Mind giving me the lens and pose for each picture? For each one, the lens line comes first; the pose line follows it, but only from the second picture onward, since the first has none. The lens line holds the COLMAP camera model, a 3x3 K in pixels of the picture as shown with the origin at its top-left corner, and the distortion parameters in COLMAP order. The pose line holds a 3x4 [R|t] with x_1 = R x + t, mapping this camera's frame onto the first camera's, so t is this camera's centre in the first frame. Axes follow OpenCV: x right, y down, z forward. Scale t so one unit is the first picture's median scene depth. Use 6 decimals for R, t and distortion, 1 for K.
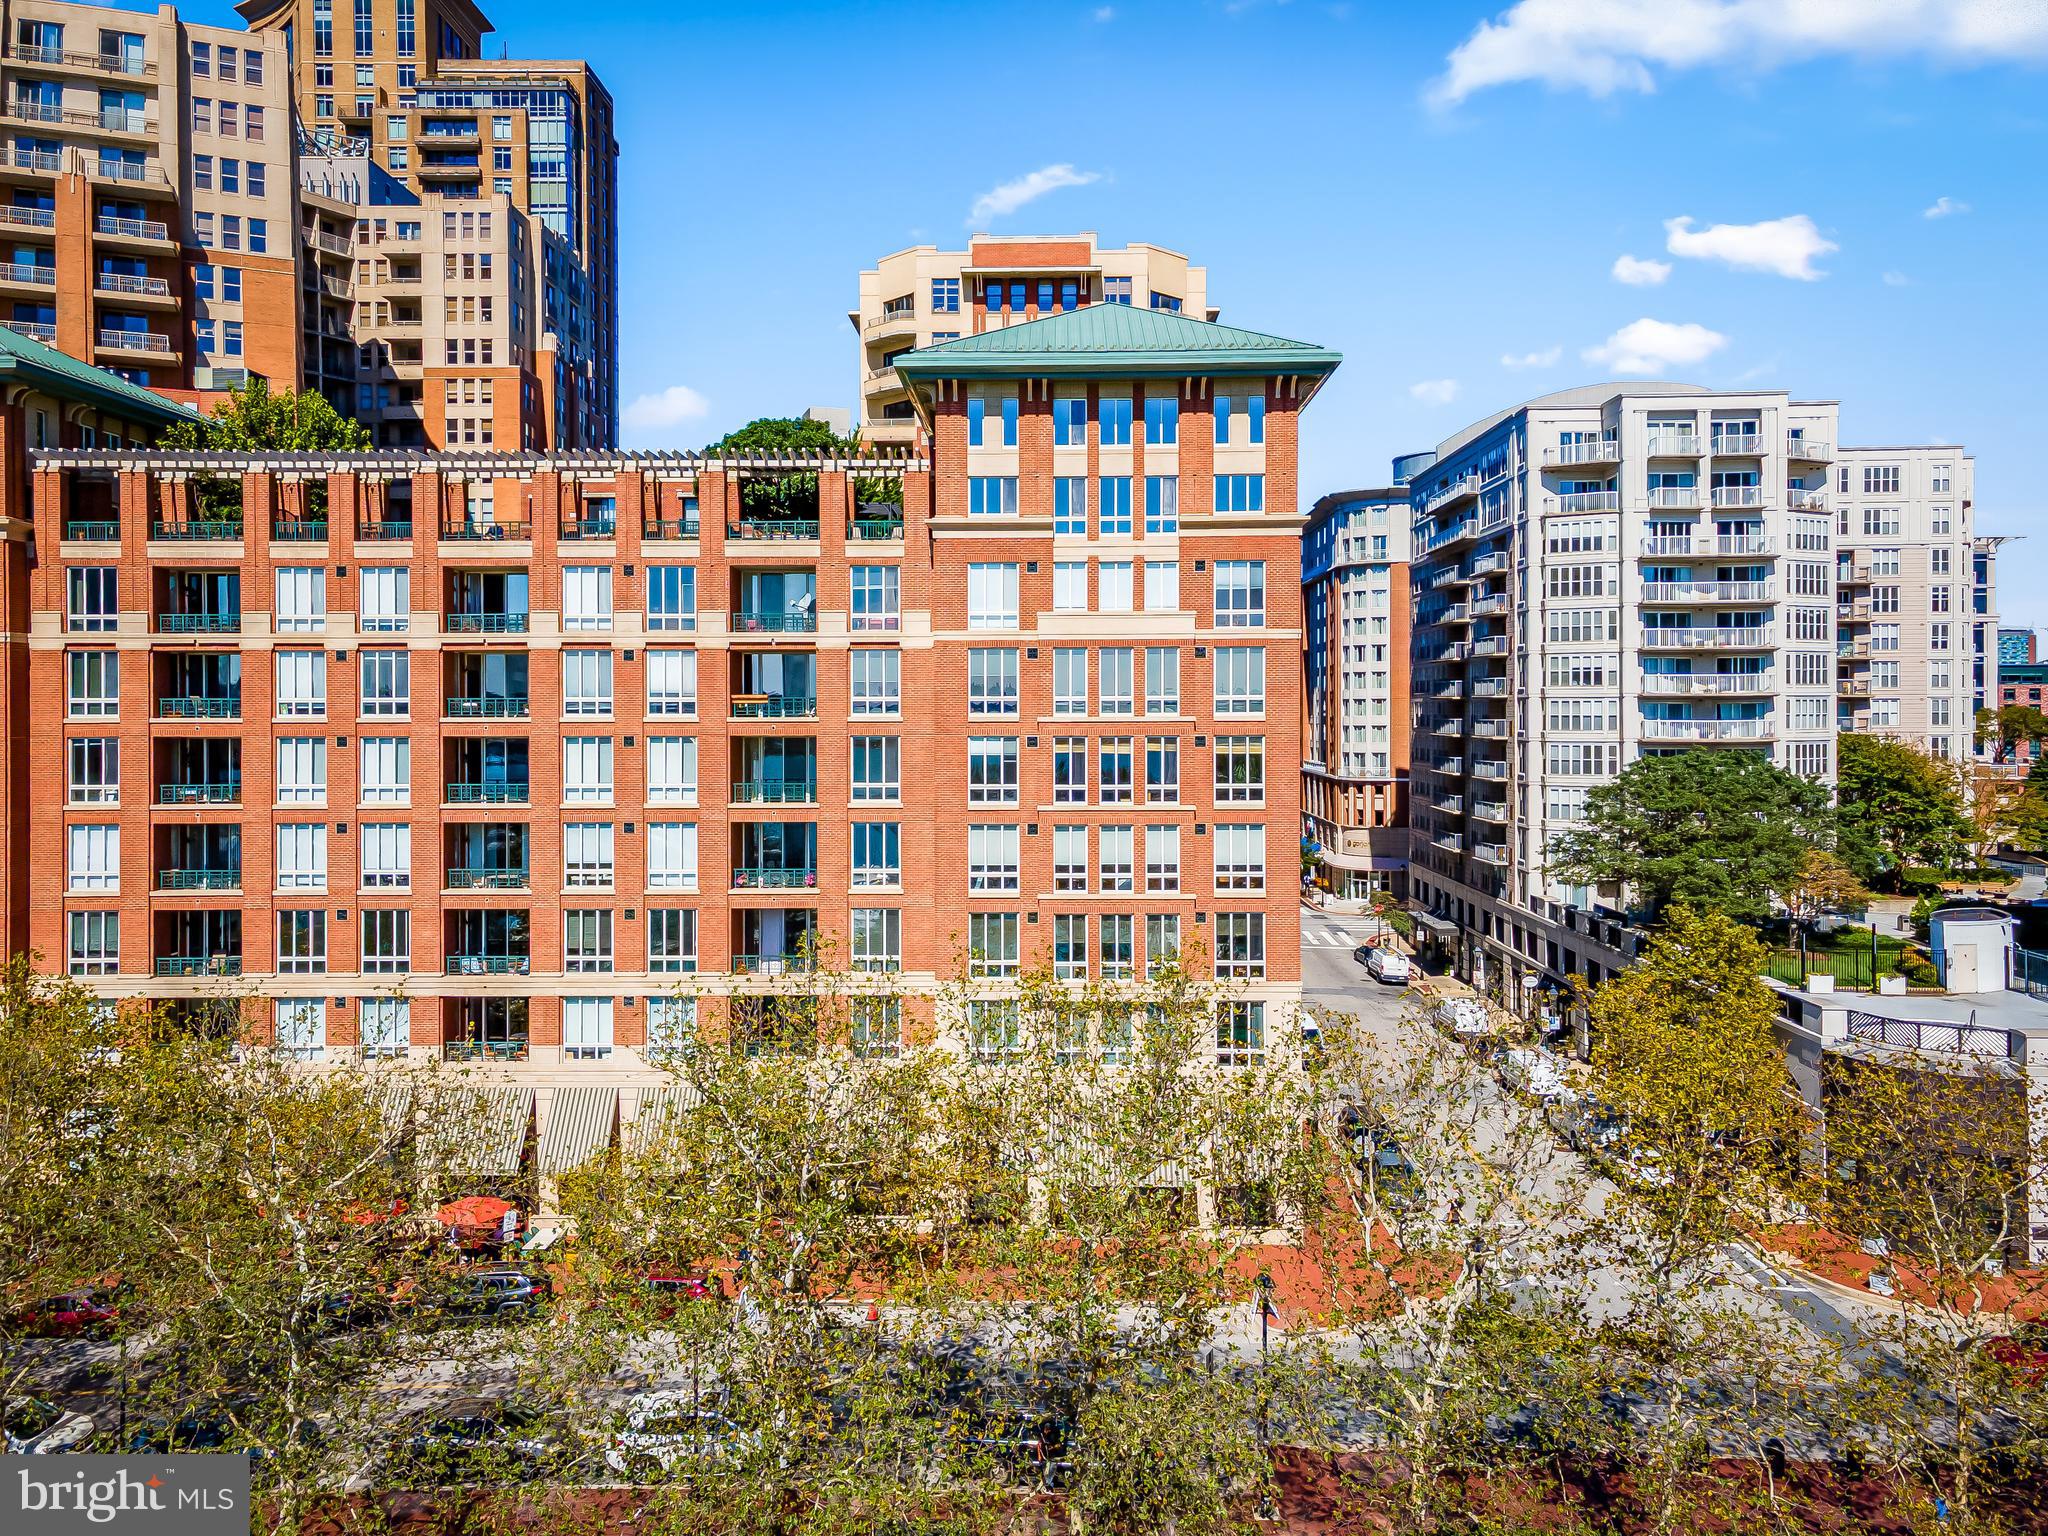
lens RADIAL K [[1524.3, 0, 1025.0], [0, 1524.3, 708.6], [0, 0, 1]] dist [0.002137, 0.078626]
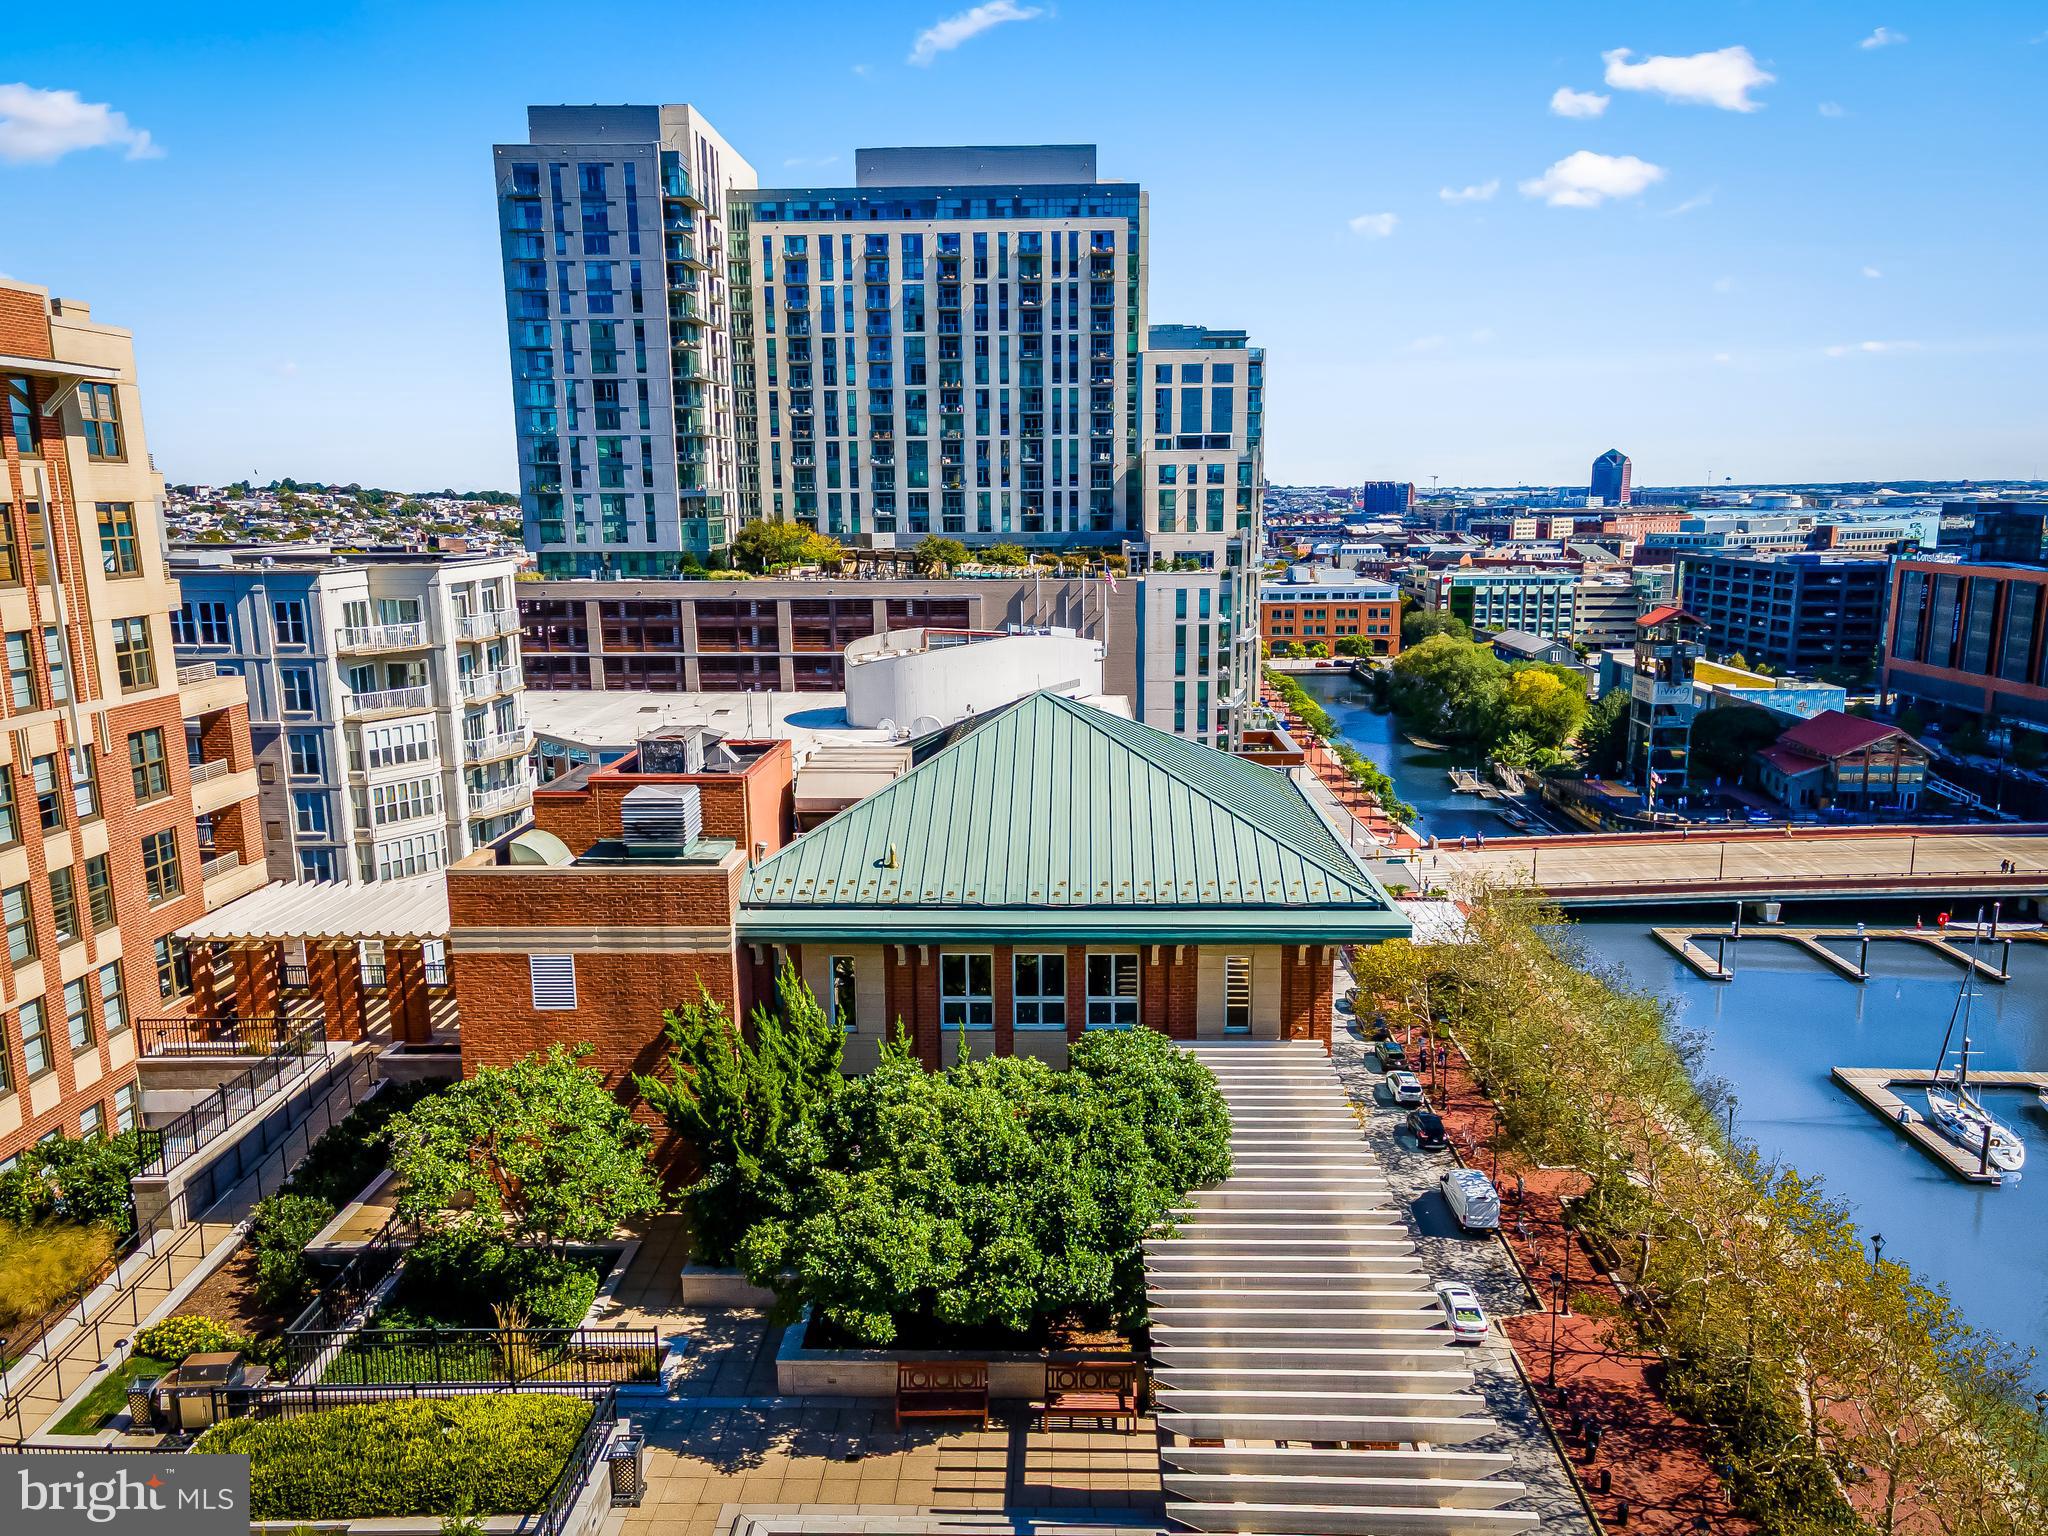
lens RADIAL K [[1489.4, 0, 1023.6], [0, 1489.4, 789.8], [0, 0, 1]] dist [0.032102, 0.031082]
pose [[0.013169, -0.193241, 0.981063, -0.422800], [0.011681, 0.981111, 0.193094, -0.257303], [-0.999845, 0.008917, 0.015177, 0.744858]]
